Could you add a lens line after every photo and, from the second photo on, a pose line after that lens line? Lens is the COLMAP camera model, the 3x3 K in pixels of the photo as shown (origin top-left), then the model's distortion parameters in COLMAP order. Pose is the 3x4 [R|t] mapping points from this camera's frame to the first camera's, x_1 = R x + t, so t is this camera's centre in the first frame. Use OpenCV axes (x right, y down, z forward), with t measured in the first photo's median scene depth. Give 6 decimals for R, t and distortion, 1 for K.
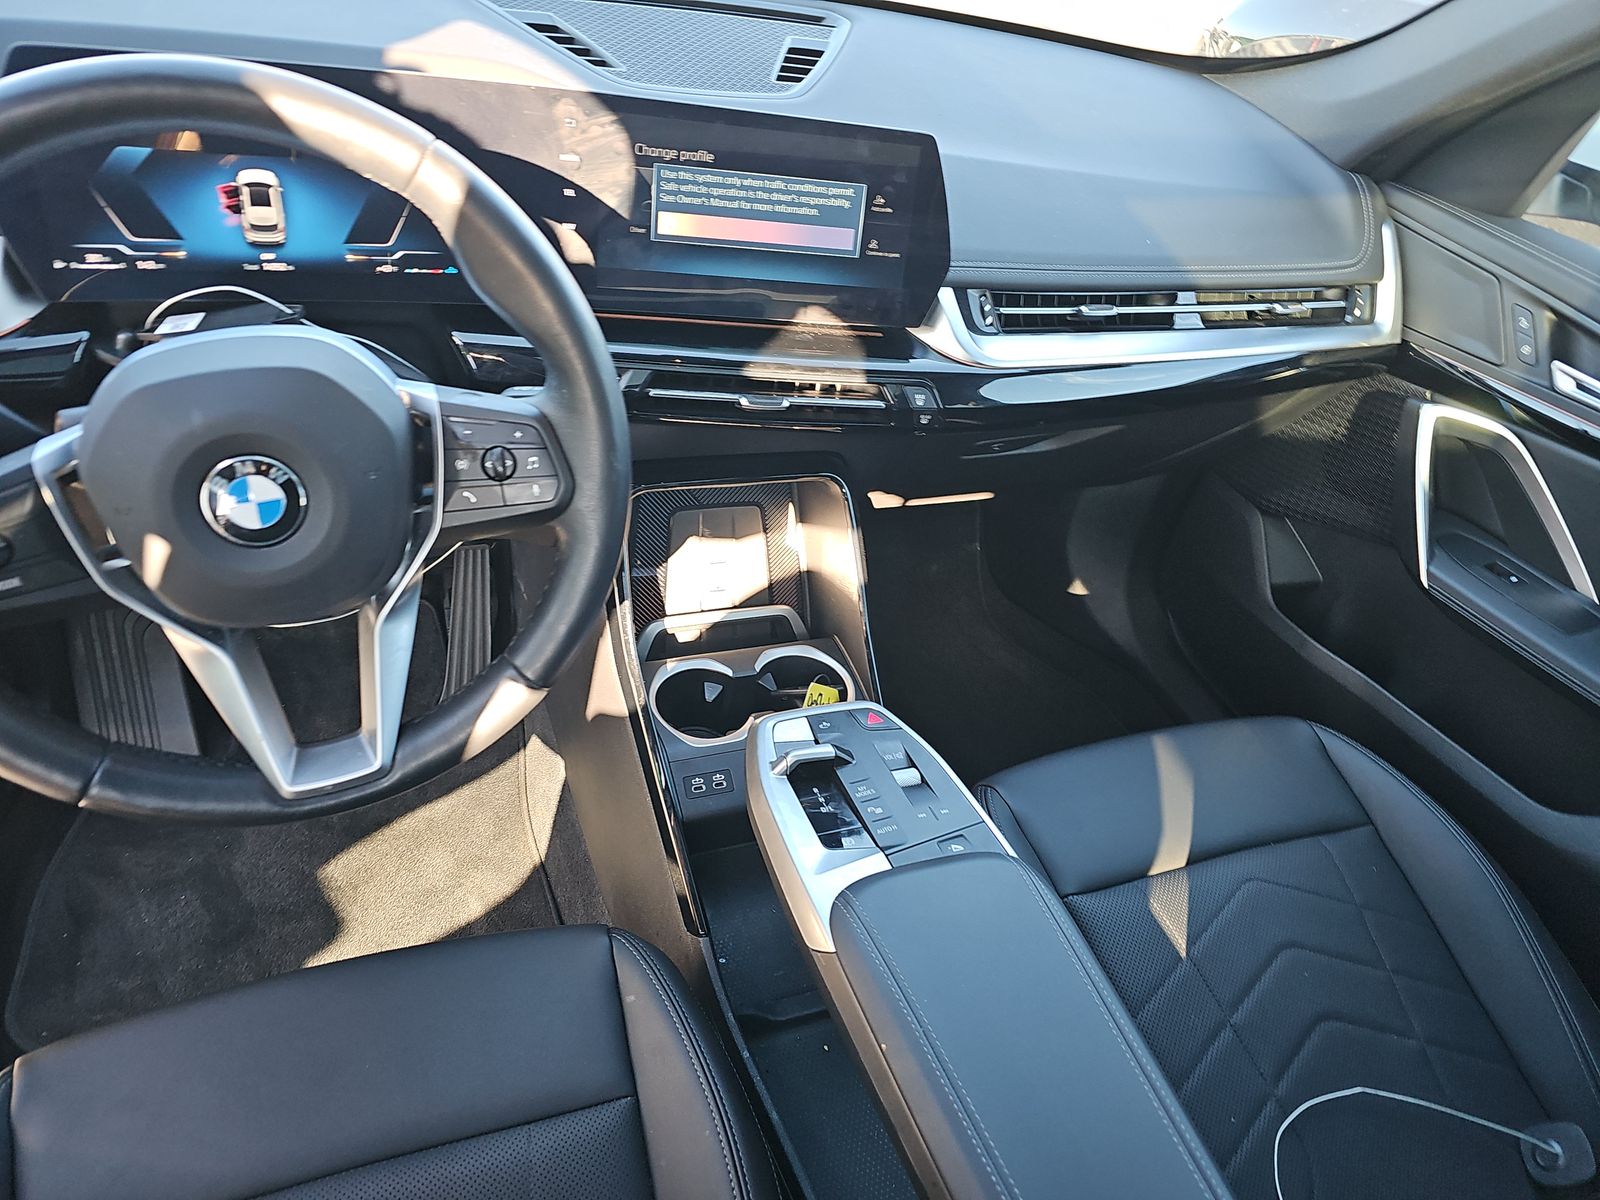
lens RADIAL K [[1089.1, 0, 811.9], [0, 1089.1, 603.5], [0, 0, 1]] dist [0.023235, -0.016111]
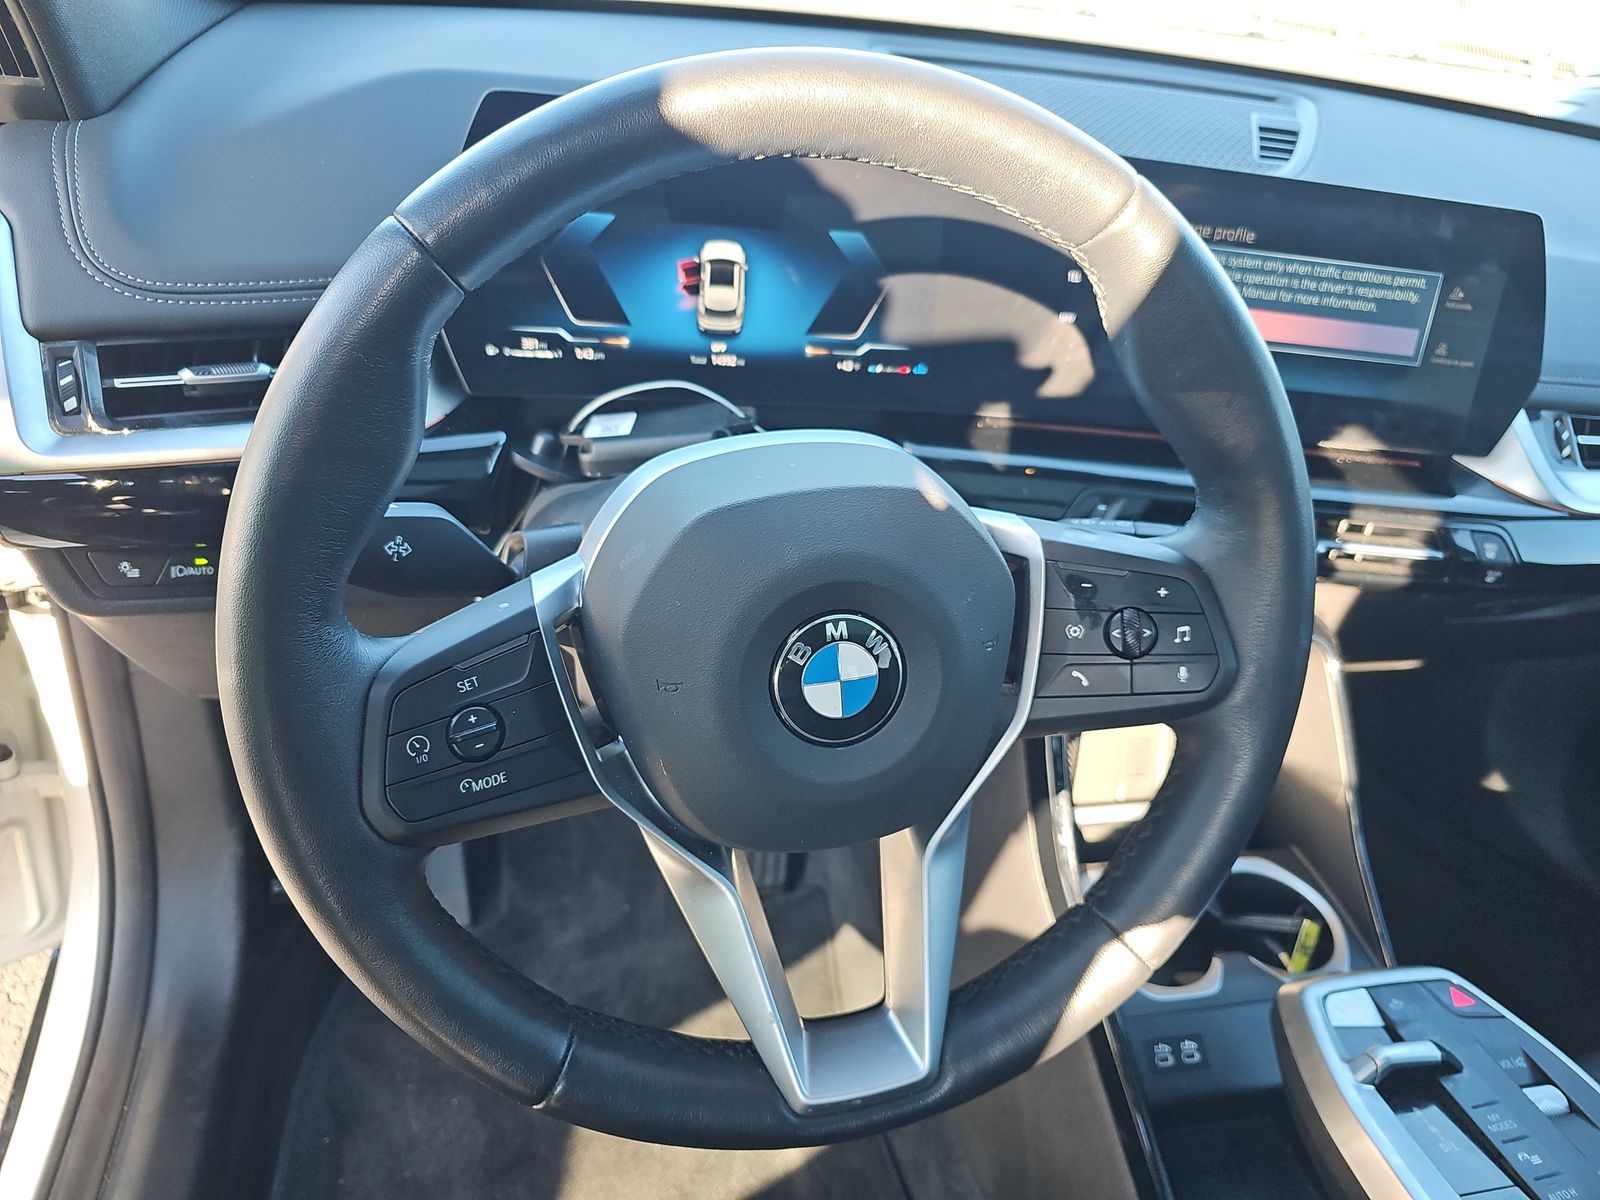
lens RADIAL K [[1089.1, 0, 785.1], [0, 1089.1, 588.9], [0, 0, 1]] dist [0.023235, -0.016111]
pose [[0.989032, 0.048496, -0.139514, -0.328498], [-0.065408, 0.990700, -0.119311, -0.048408], [0.132430, 0.127128, 0.983006, 0.240598]]
